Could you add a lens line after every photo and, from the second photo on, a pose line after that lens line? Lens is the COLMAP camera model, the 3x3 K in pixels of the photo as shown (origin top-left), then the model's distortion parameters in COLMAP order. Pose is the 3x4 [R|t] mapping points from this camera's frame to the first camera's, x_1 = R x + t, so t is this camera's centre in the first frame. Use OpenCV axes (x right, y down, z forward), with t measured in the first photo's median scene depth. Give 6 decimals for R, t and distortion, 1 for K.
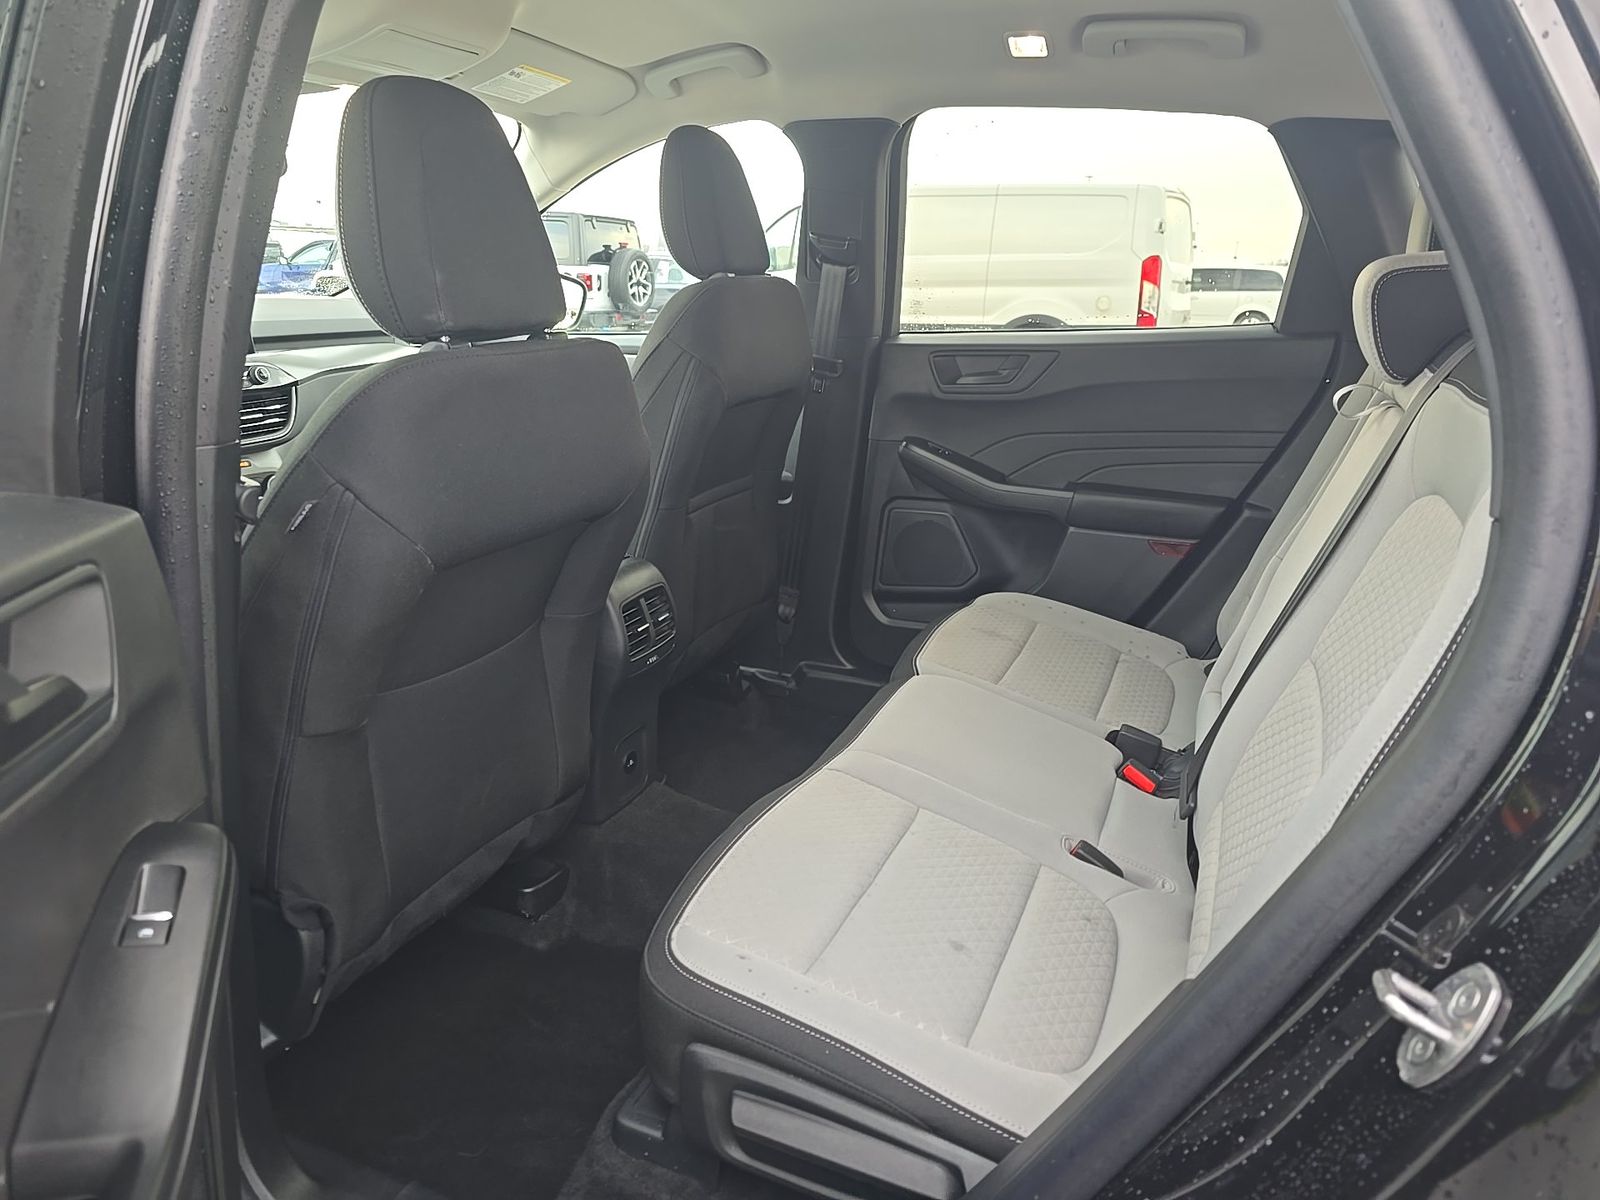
lens RADIAL K [[1063.7, 0, 785.8], [0, 1063.7, 602.2], [0, 0, 1]] dist [0.049525, -0.033745]
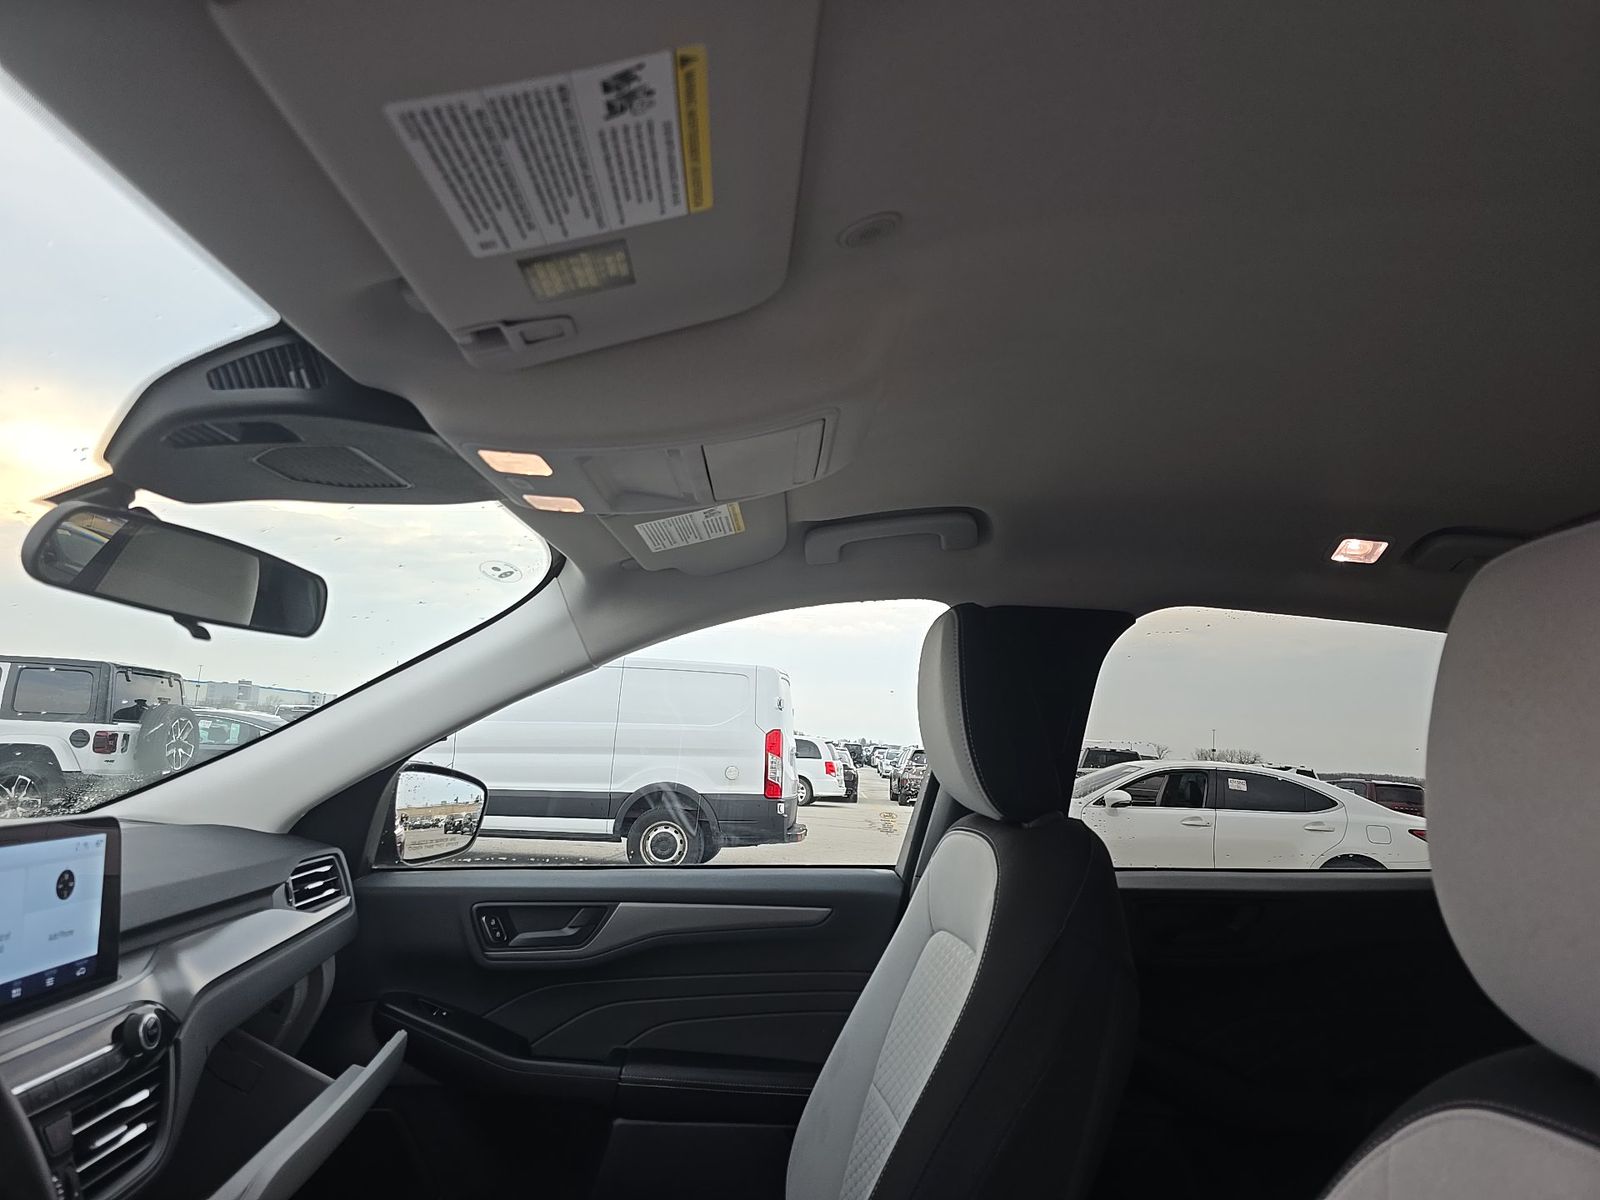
lens RADIAL K [[1063.7, 0, 808.6], [0, 1063.7, 596.0], [0, 0, 1]] dist [0.049525, -0.033745]
pose [[0.906761, 0.074775, 0.414962, -0.069647], [0.103726, 0.914347, -0.391421, -0.027028], [-0.408688, 0.397968, 0.821338, 0.067523]]
